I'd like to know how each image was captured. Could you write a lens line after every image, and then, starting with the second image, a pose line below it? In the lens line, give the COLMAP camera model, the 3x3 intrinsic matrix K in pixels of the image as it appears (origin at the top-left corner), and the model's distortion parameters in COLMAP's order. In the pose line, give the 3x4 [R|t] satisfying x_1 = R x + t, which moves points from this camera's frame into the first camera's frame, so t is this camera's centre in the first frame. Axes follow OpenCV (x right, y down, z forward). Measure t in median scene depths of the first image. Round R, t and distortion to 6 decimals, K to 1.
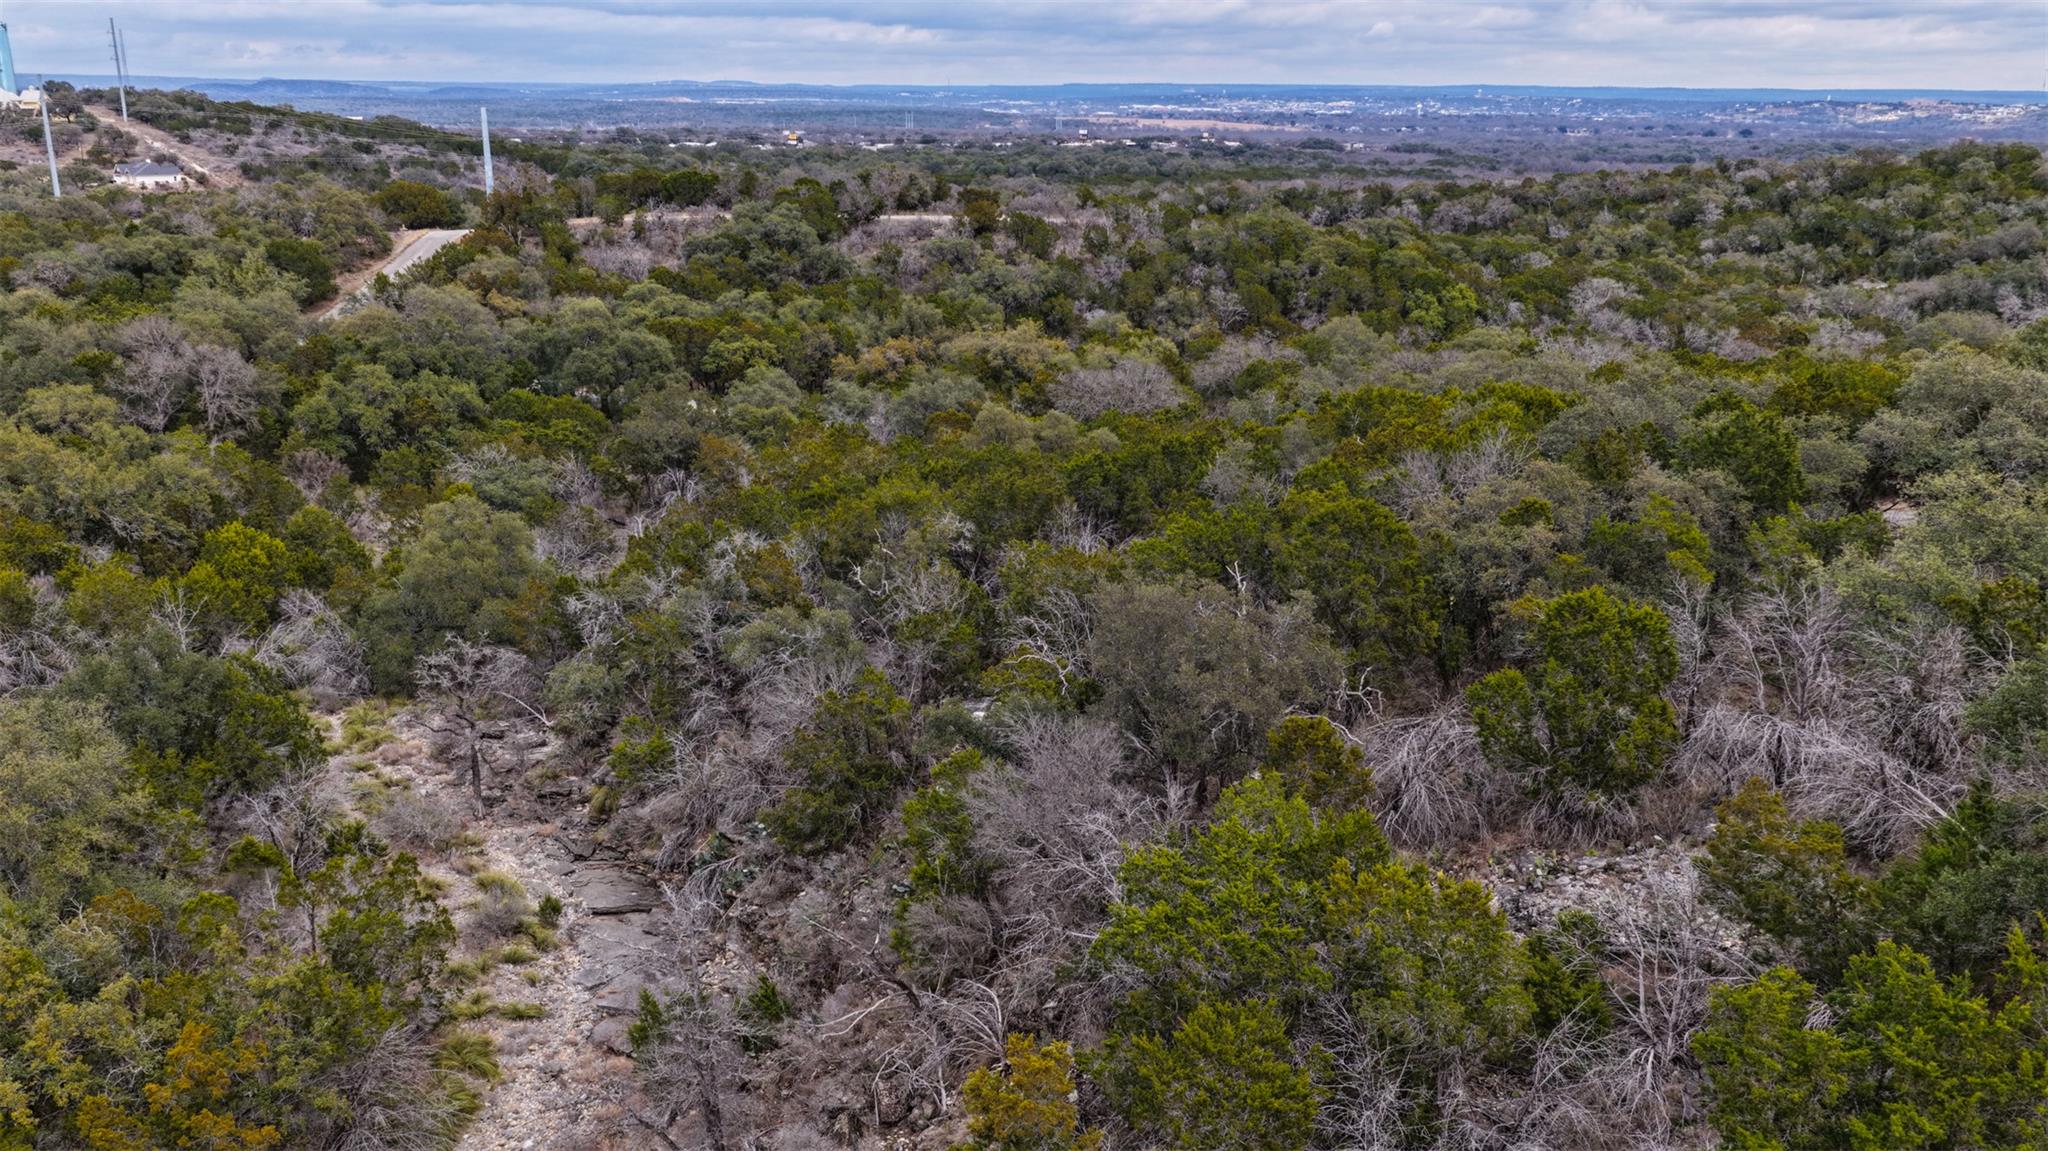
lens RADIAL K [[1696.5, 0, 1022.9], [0, 1696.5, 581.5], [0, 0, 1]] dist [-0.011485, 0.040575]
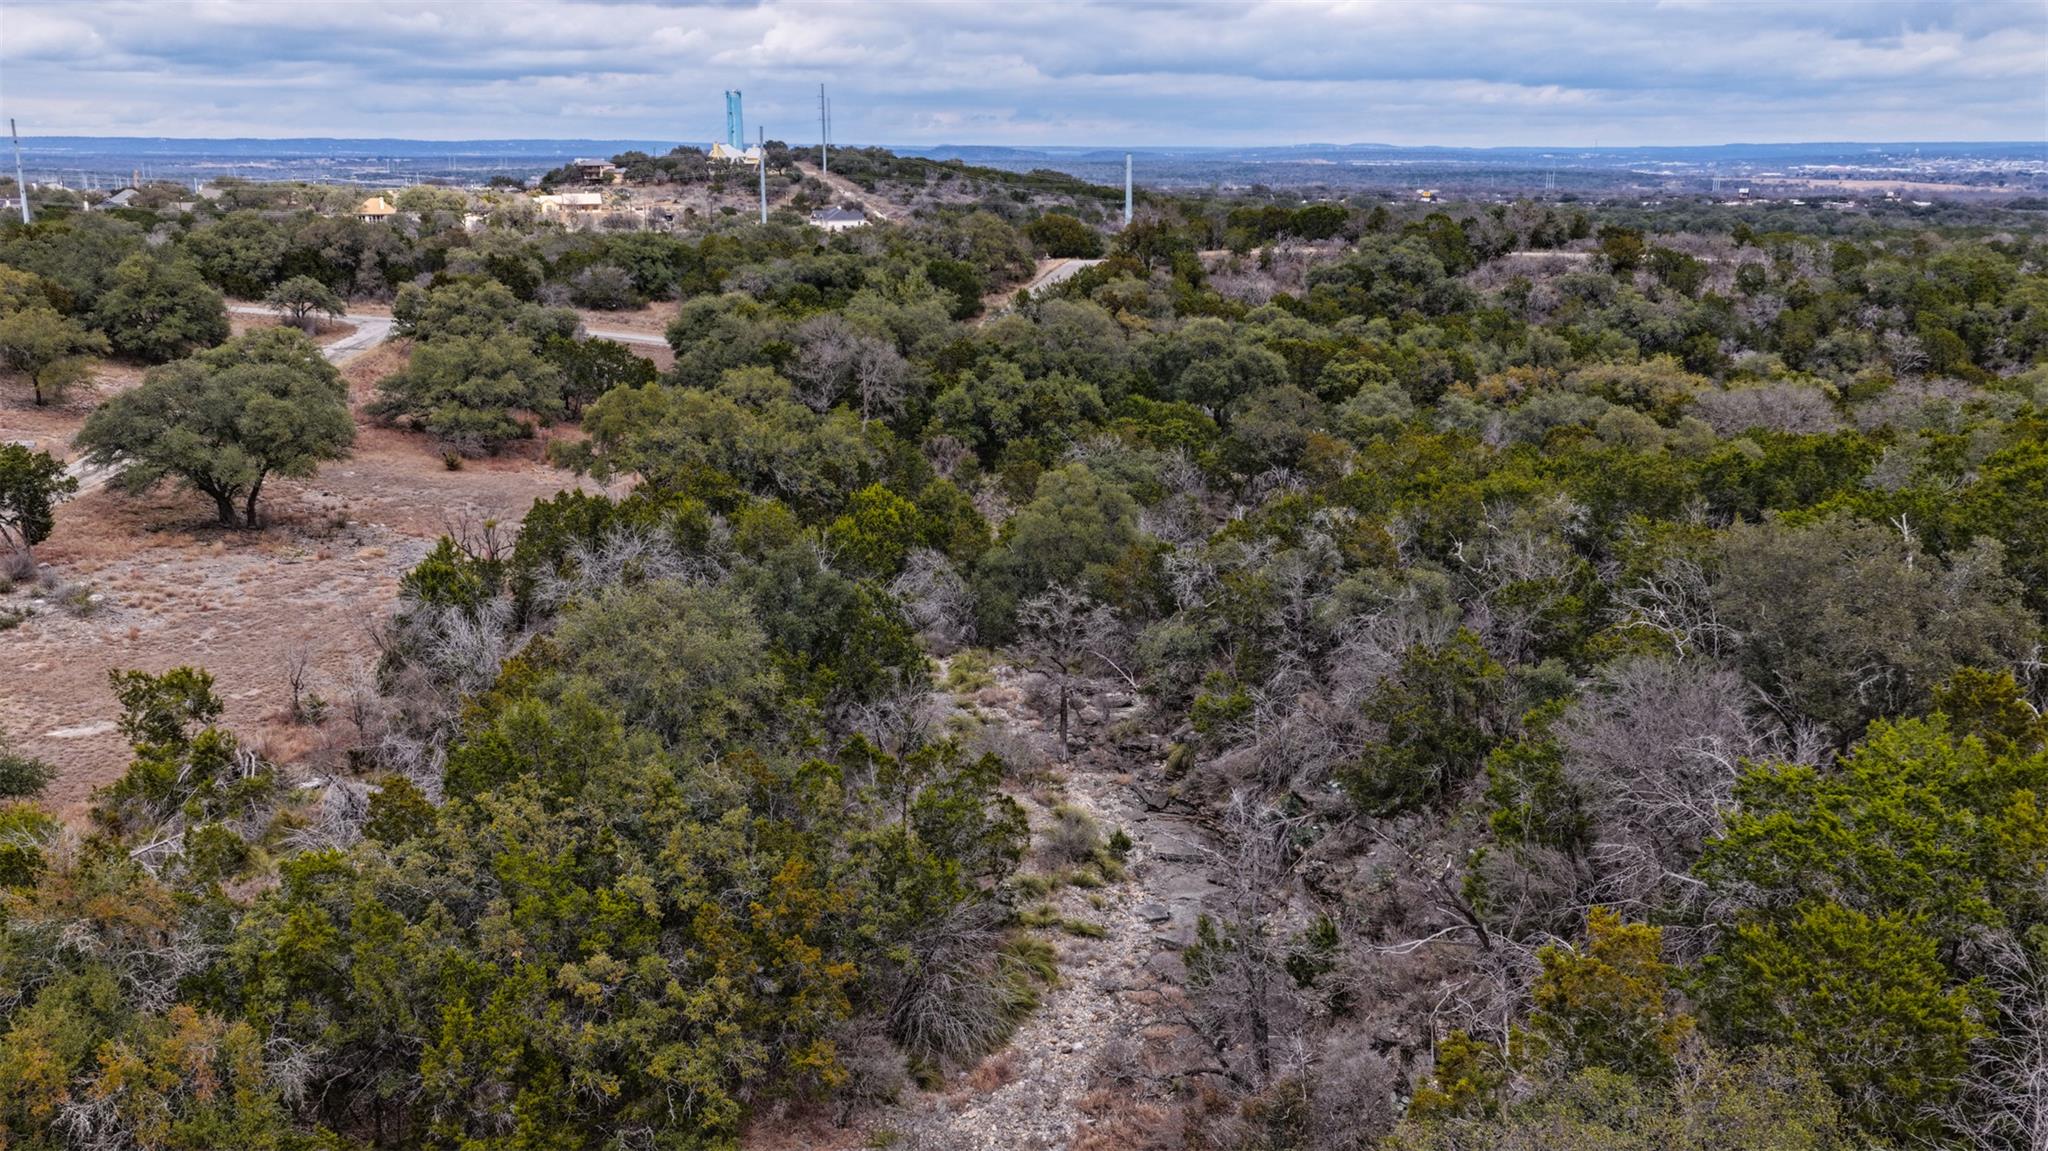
lens RADIAL K [[1696.5, 0, 1023.7], [0, 1696.5, 583.3], [0, 0, 1]] dist [-0.011485, 0.040575]
pose [[0.936592, 0.080698, -0.341002, 0.000262], [-0.092137, 0.995593, -0.017458, 0.018218], [0.338091, 0.047770, 0.939900, 0.005218]]
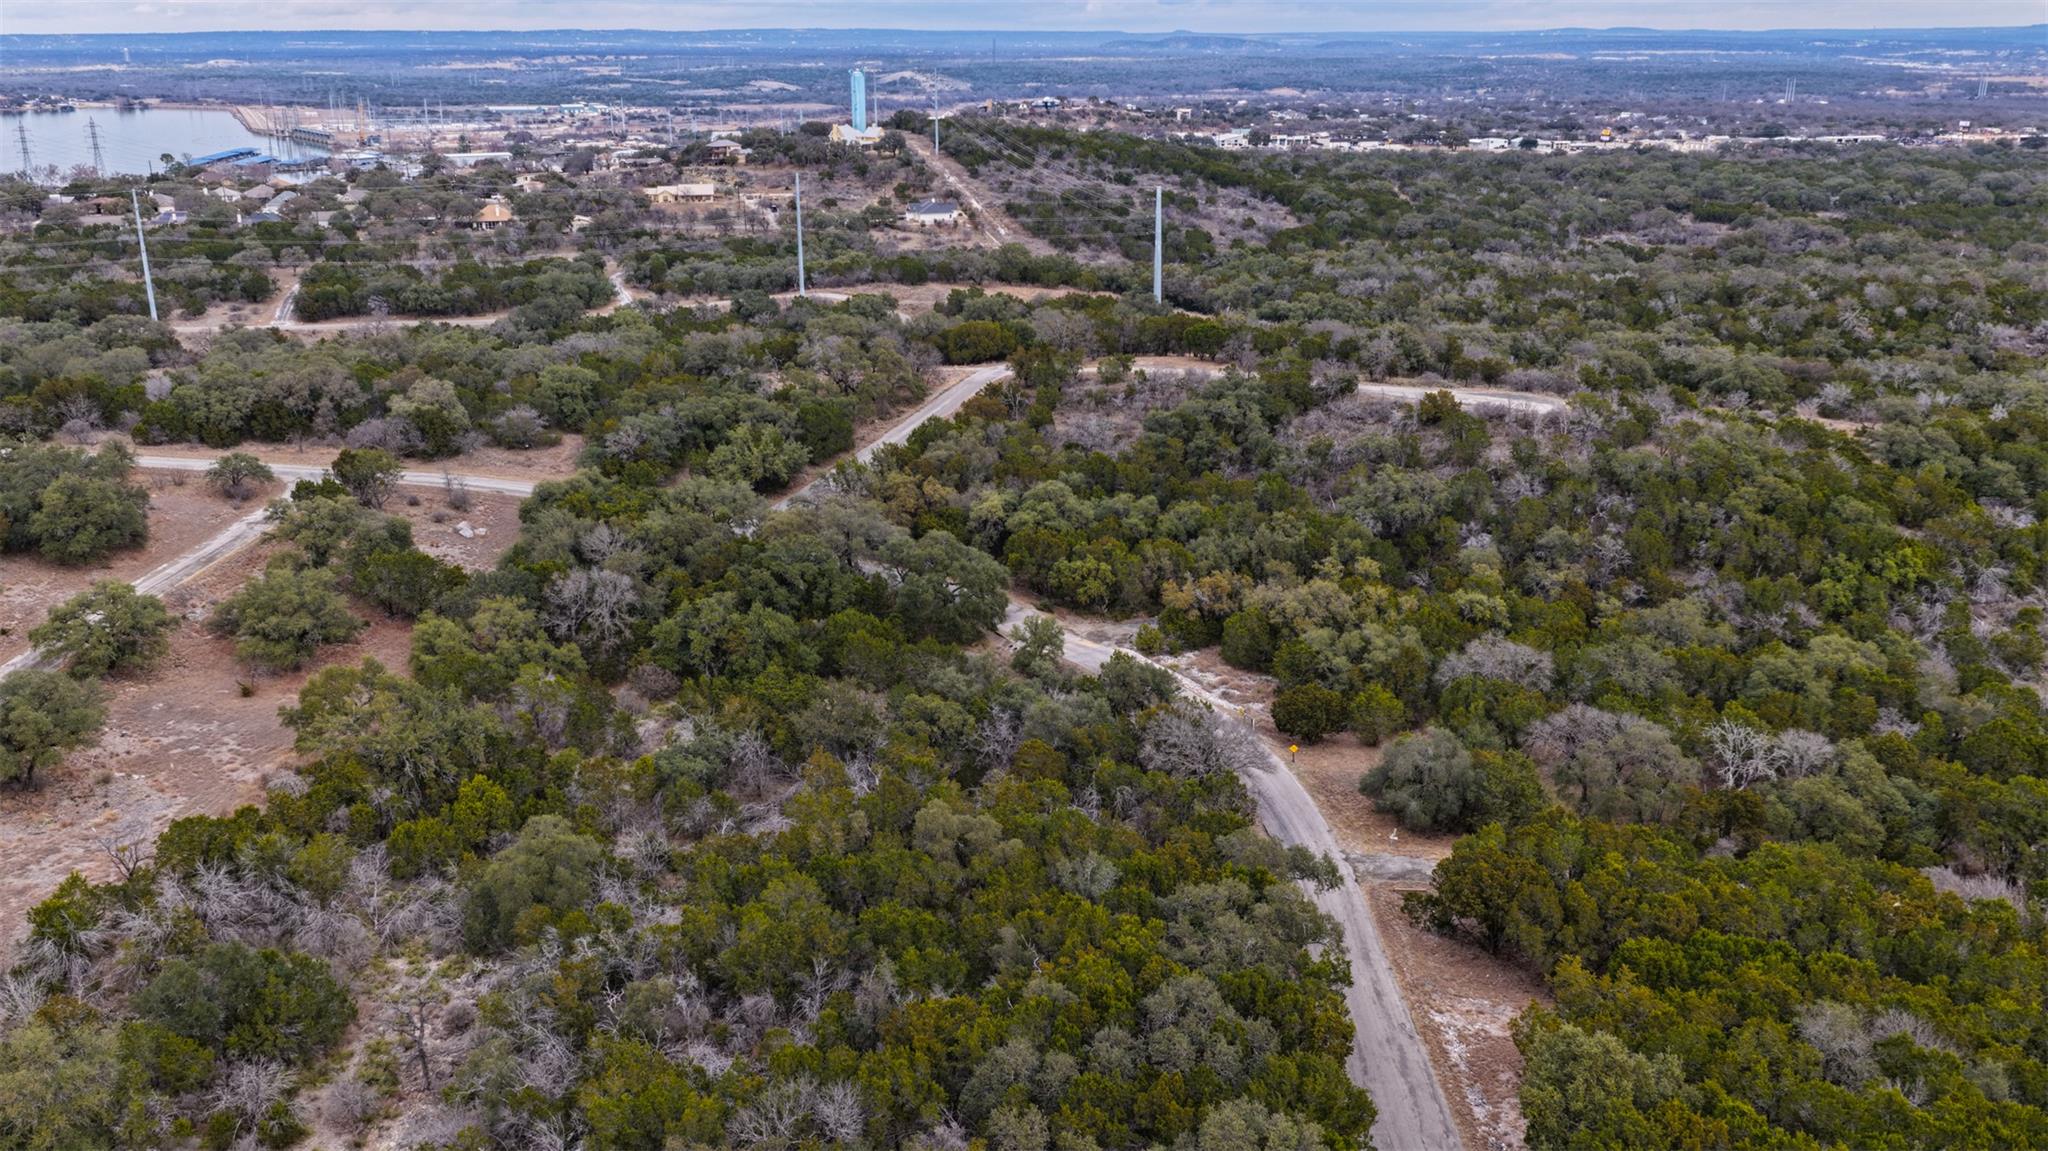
lens RADIAL K [[1696.5, 0, 1021.2], [0, 1696.5, 569.7], [0, 0, 1]] dist [-0.011485, 0.040575]
pose [[0.881234, 0.131579, -0.453997, 0.261075], [-0.121721, 0.991252, 0.051022, -0.156993], [0.456739, 0.010299, 0.889541, -0.026138]]
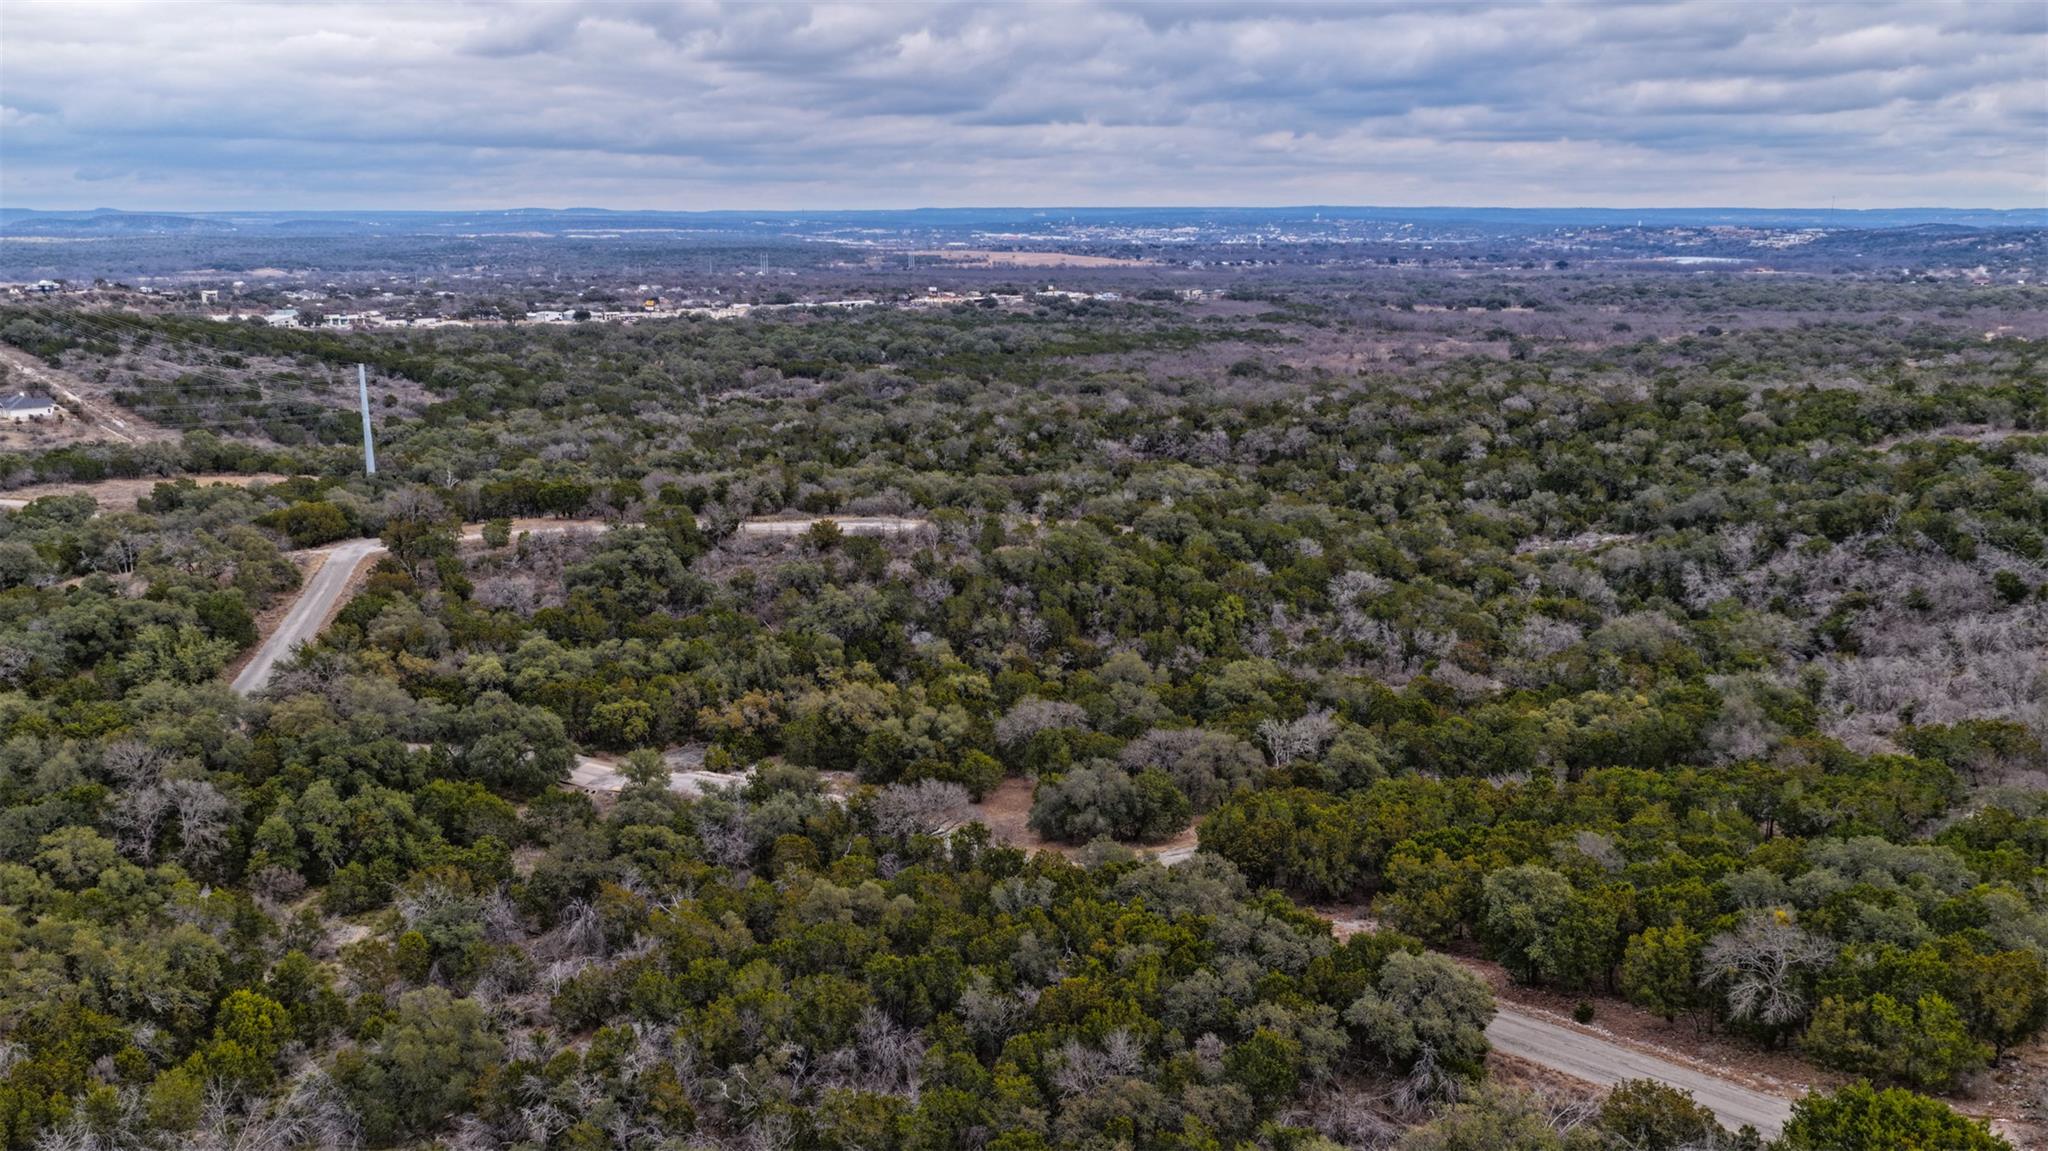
lens RADIAL K [[1696.5, 0, 1022.3], [0, 1696.5, 573.5], [0, 0, 1]] dist [-0.011485, 0.040575]
pose [[0.996449, -0.026254, 0.080003, 0.018545], [0.031985, 0.996948, -0.071222, -0.114700], [-0.077889, 0.073528, 0.994247, -0.176859]]
